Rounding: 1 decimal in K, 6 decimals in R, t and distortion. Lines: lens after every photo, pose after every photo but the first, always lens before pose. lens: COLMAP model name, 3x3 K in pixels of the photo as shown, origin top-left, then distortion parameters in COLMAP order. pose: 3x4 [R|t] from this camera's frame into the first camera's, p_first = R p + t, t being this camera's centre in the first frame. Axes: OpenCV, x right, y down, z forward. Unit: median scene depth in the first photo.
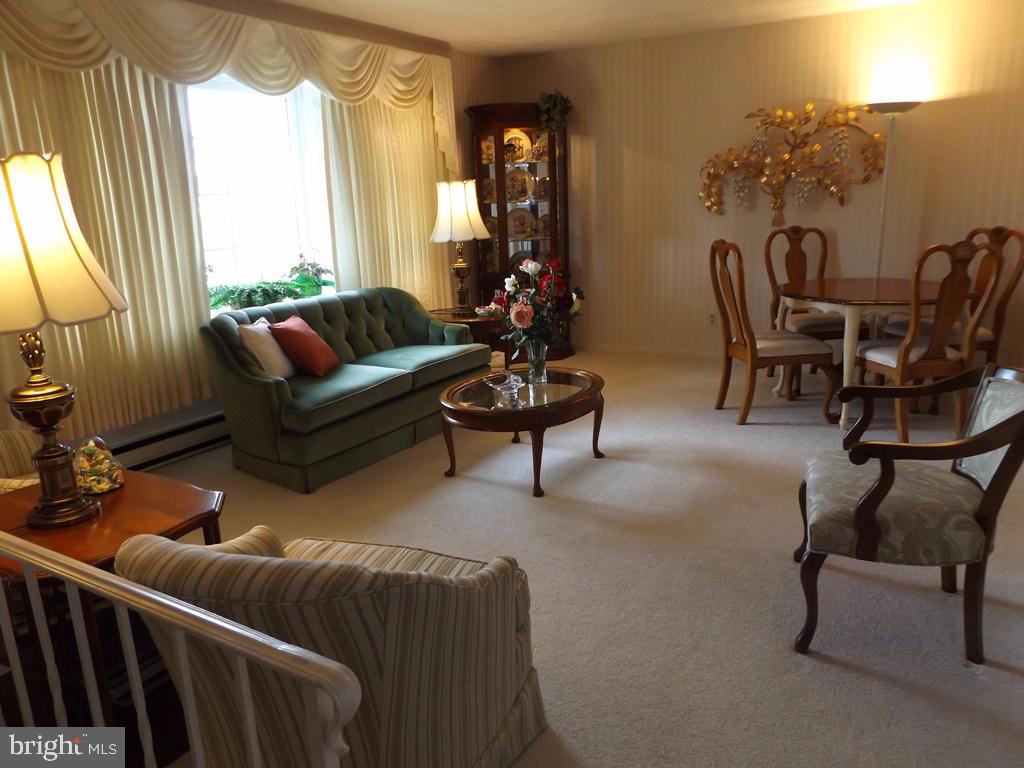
lens RADIAL K [[757.4, 0, 512.0], [0, 757.4, 384.0], [0, 0, 1]] dist [-0.011123, 0.002476]
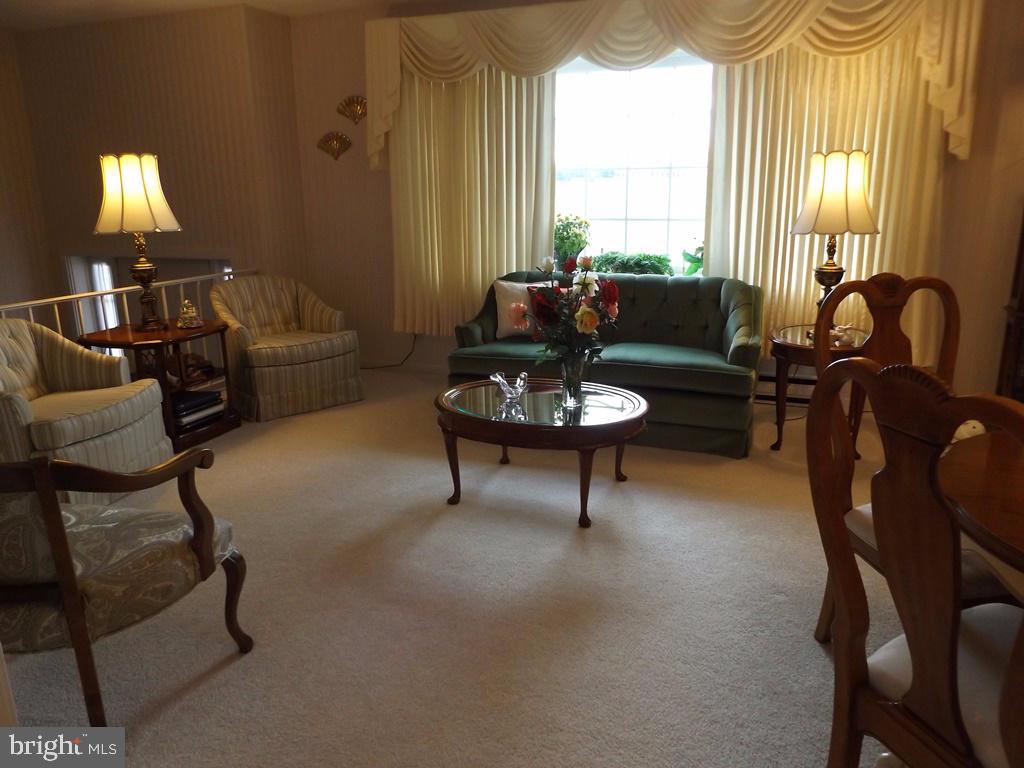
lens RADIAL K [[762.6, 0, 512.0], [0, 762.6, 384.0], [0, 0, 1]] dist [-0.004158, -0.001018]
pose [[0.137853, 0.277972, -0.950646, 0.744753], [-0.240979, 0.940381, 0.240026, -0.199975], [0.960690, 0.195998, 0.196620, 0.741640]]
